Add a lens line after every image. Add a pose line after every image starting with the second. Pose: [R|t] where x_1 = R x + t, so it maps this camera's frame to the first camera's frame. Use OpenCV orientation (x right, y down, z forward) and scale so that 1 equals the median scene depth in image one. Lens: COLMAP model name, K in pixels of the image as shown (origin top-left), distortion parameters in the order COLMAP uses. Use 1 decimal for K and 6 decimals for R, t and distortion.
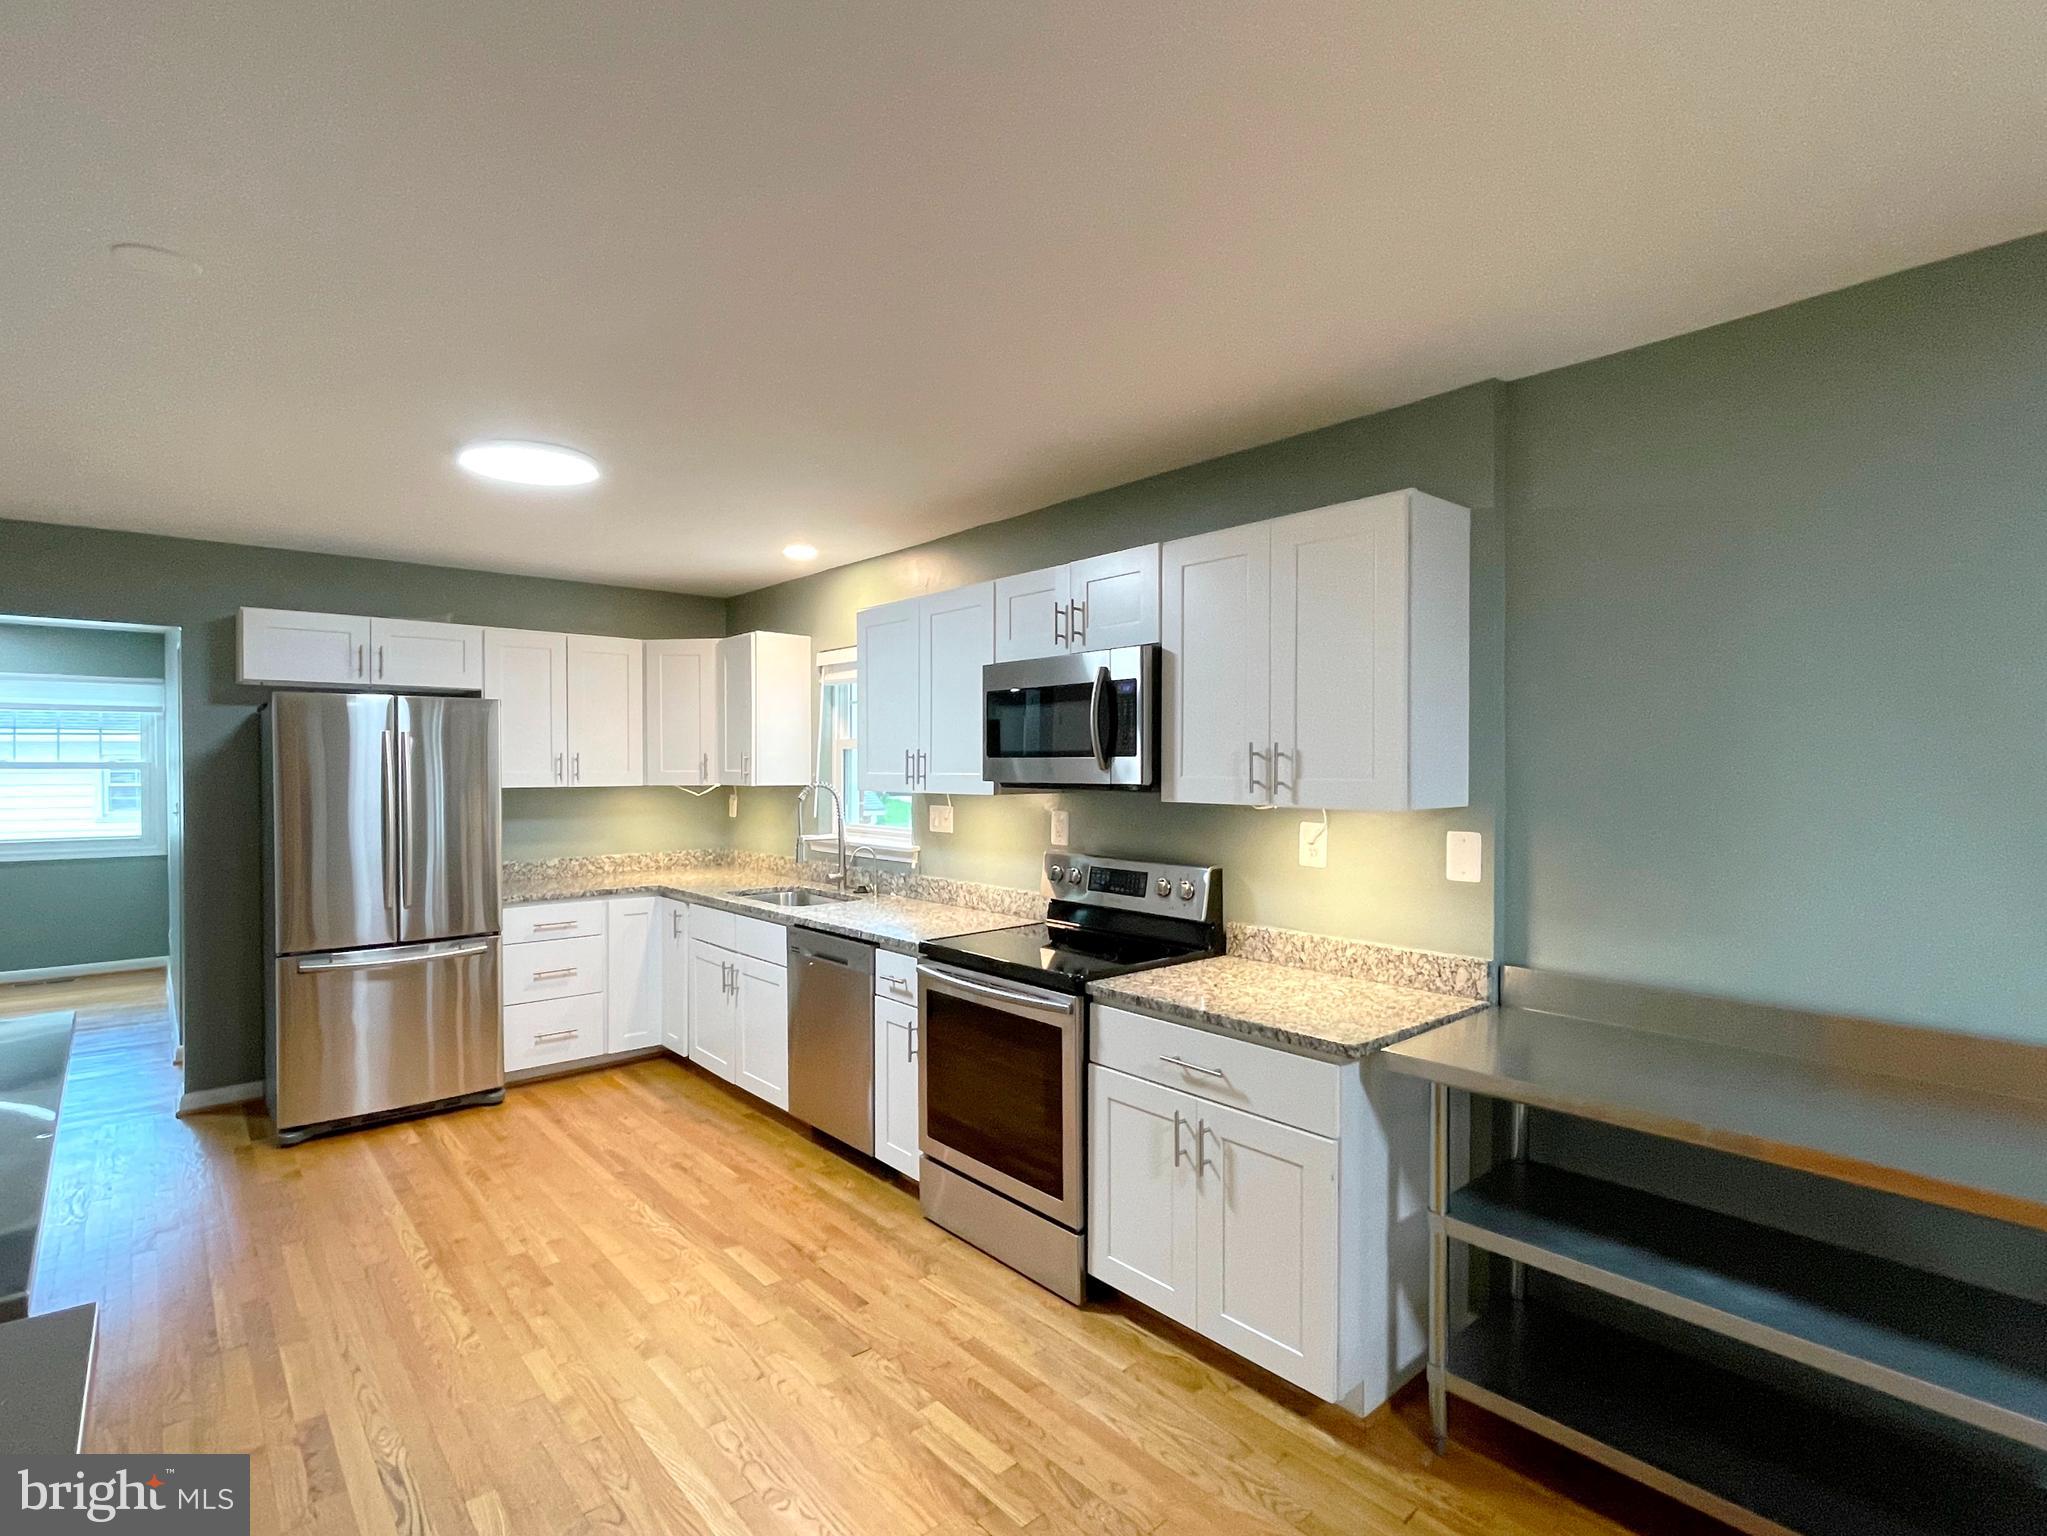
lens RADIAL K [[1013.7, 0, 1018.8], [0, 1013.7, 772.8], [0, 0, 1]] dist [-0.000448, -0.000893]
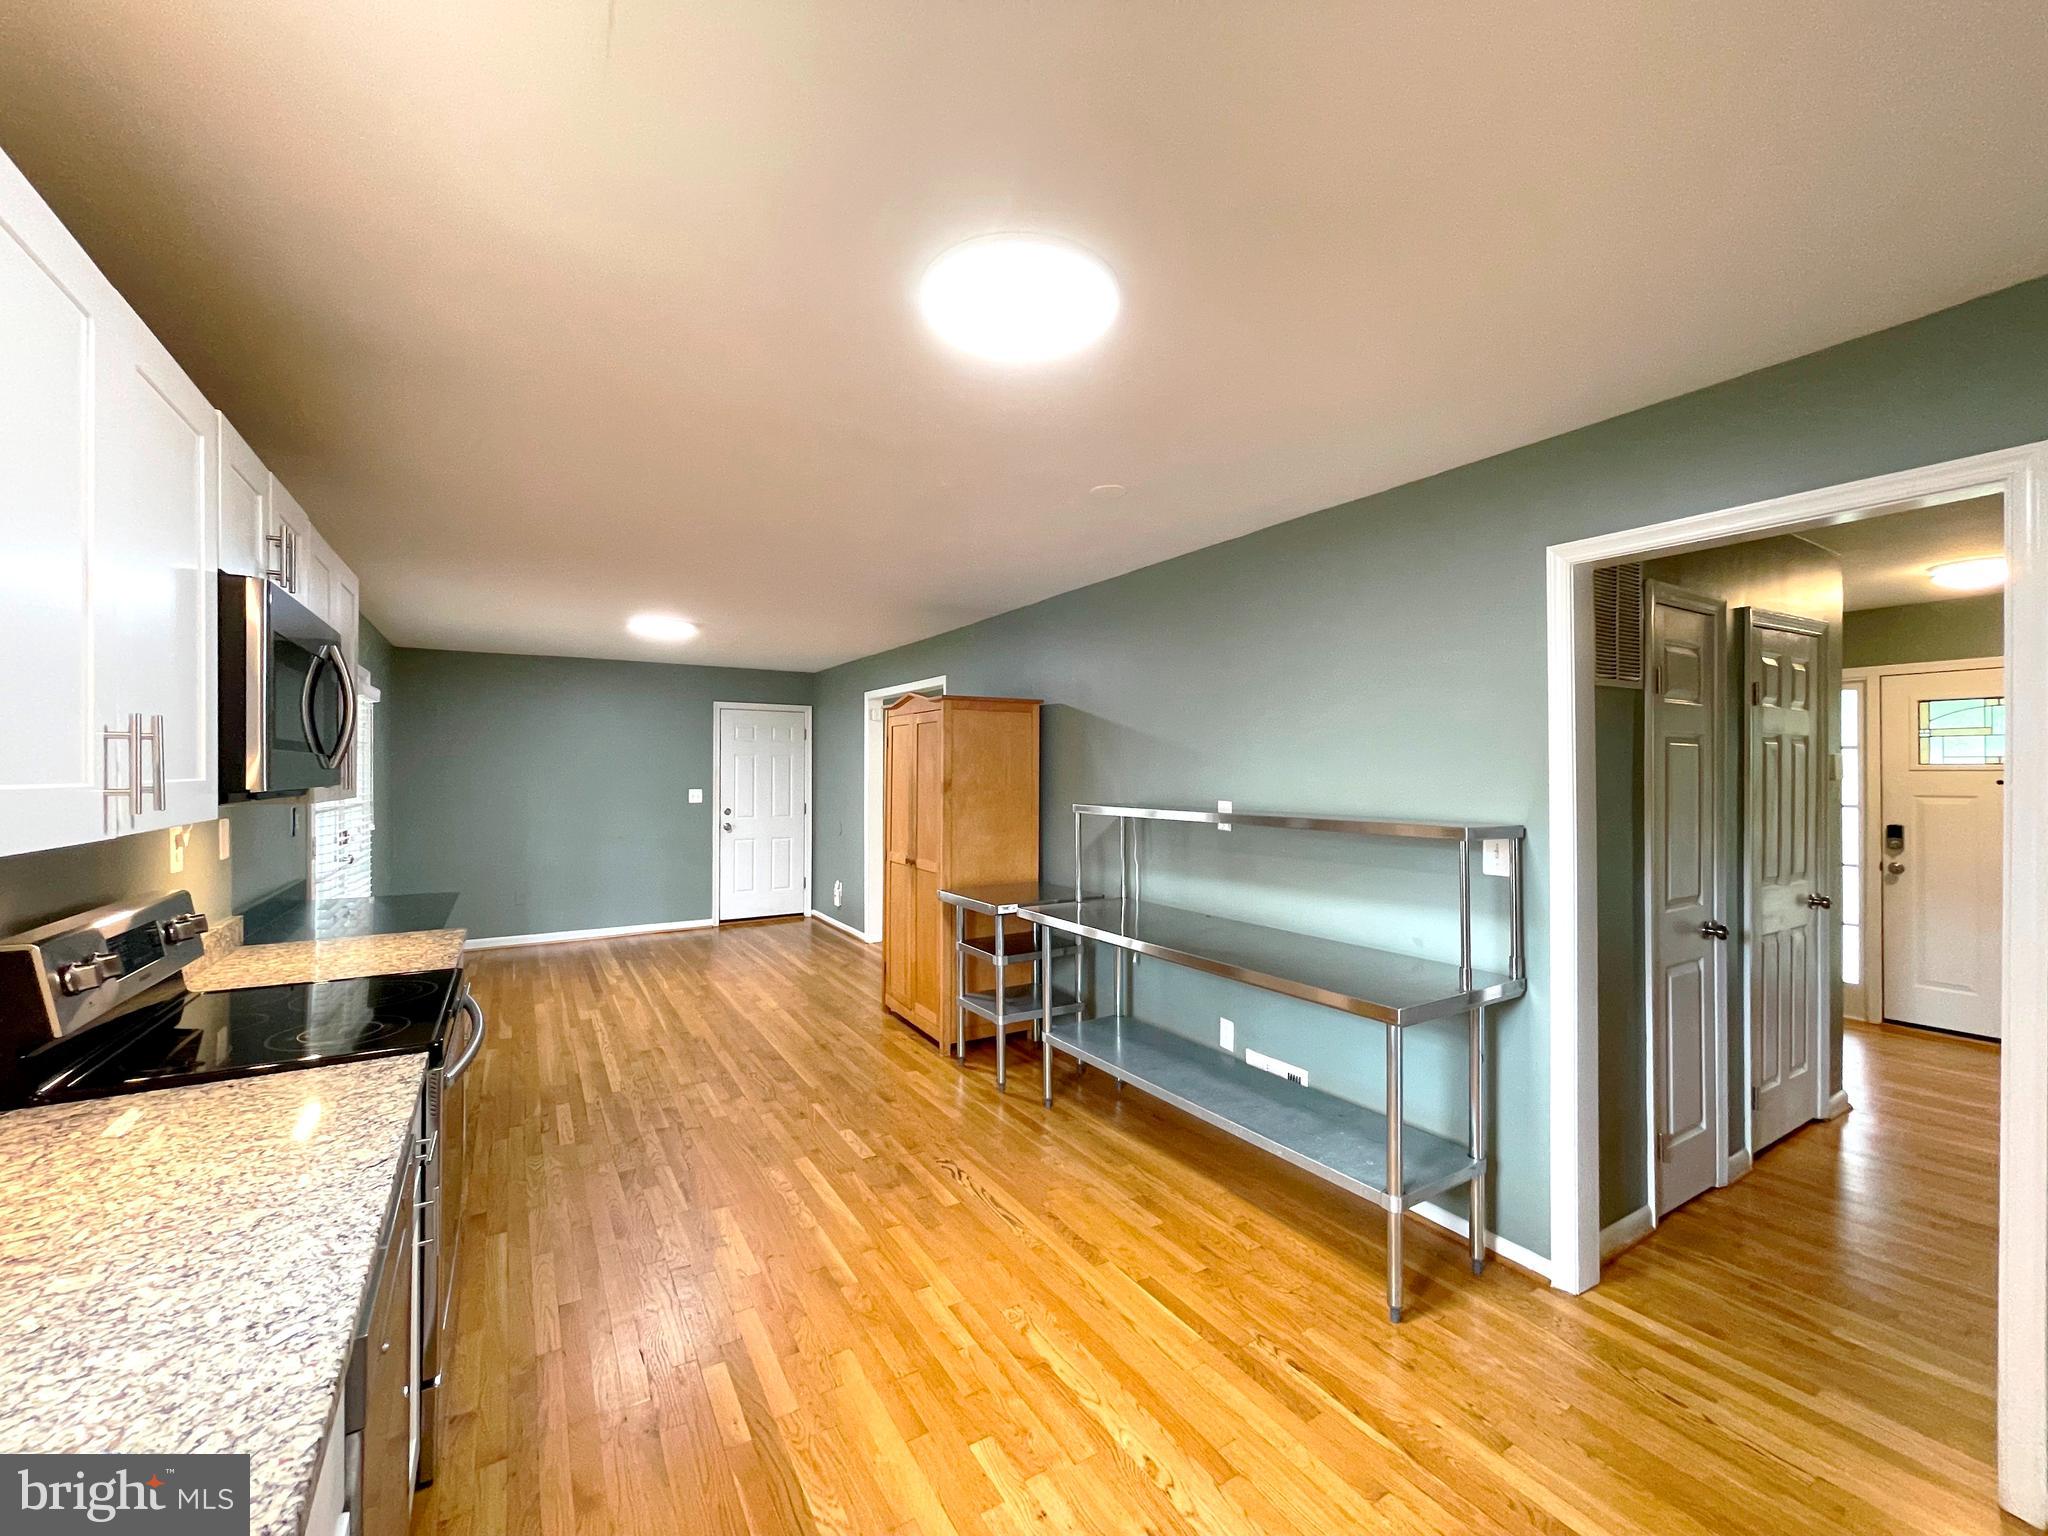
lens RADIAL K [[825.9, 0, 1021.6], [0, 825.9, 769.2], [0, 0, 1]] dist [0.000475, 0.000433]
pose [[-0.986917, -0.002090, 0.161214, -0.427387], [-0.000878, 0.999971, 0.007593, -0.005907], [-0.161226, 0.007352, -0.986890, 1.152440]]
